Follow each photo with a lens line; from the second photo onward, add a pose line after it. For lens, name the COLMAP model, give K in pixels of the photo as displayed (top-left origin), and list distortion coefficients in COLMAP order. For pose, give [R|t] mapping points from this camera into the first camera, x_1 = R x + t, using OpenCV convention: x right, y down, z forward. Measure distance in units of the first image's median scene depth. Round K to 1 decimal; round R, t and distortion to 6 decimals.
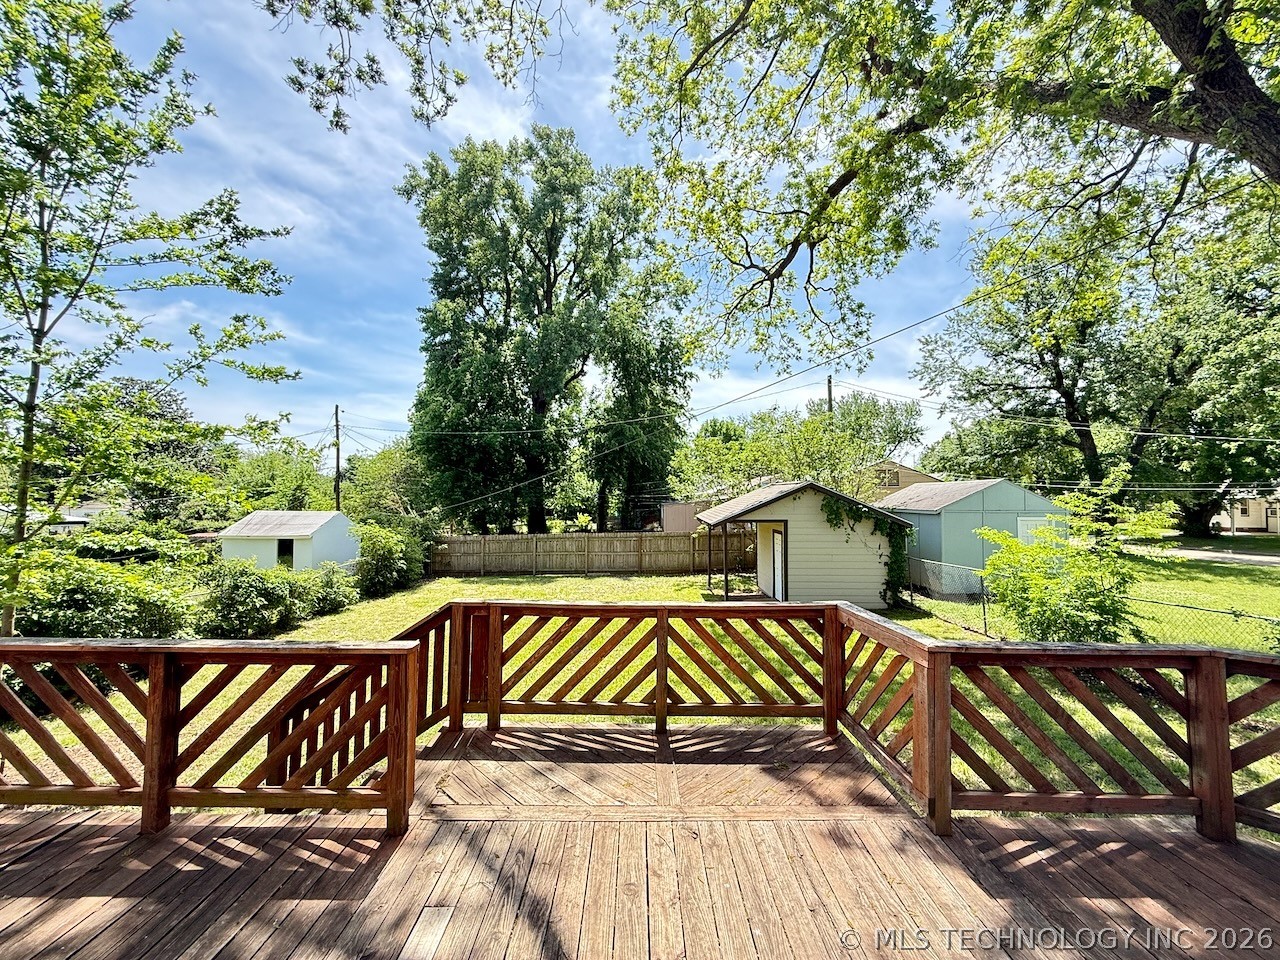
lens RADIAL K [[509.3, 0, 628.3], [0, 509.3, 469.8], [0, 0, 1]] dist [0.000696, 0.000111]
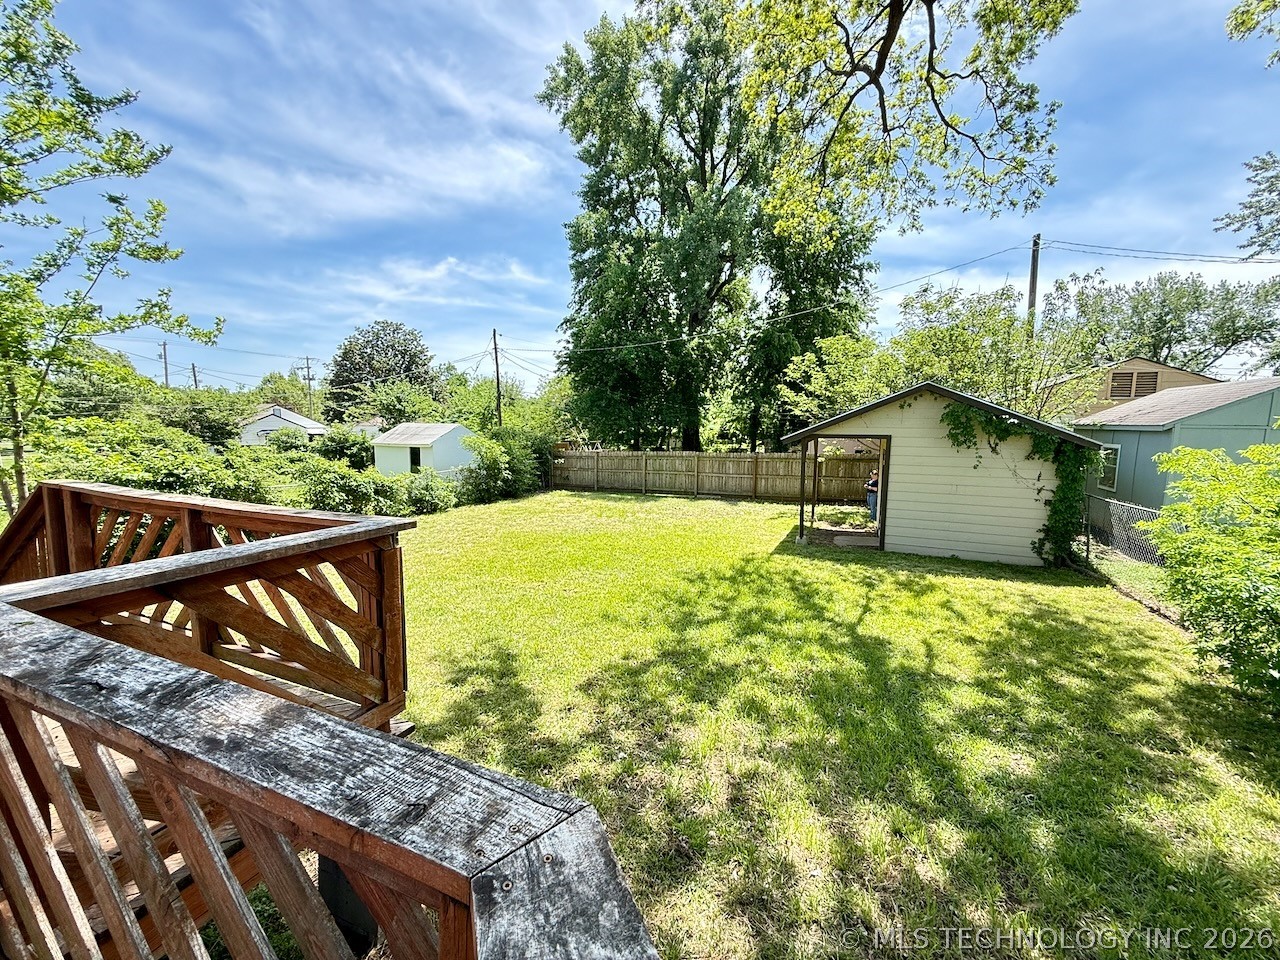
lens RADIAL K [[509.3, 0, 636.9], [0, 509.3, 465.1], [0, 0, 1]] dist [0.000696, 0.000111]
pose [[0.924847, 0.038425, -0.378393, 0.131649], [0.013033, 0.991097, 0.132499, 0.020309], [0.380115, -0.127473, 0.916113, 0.094459]]
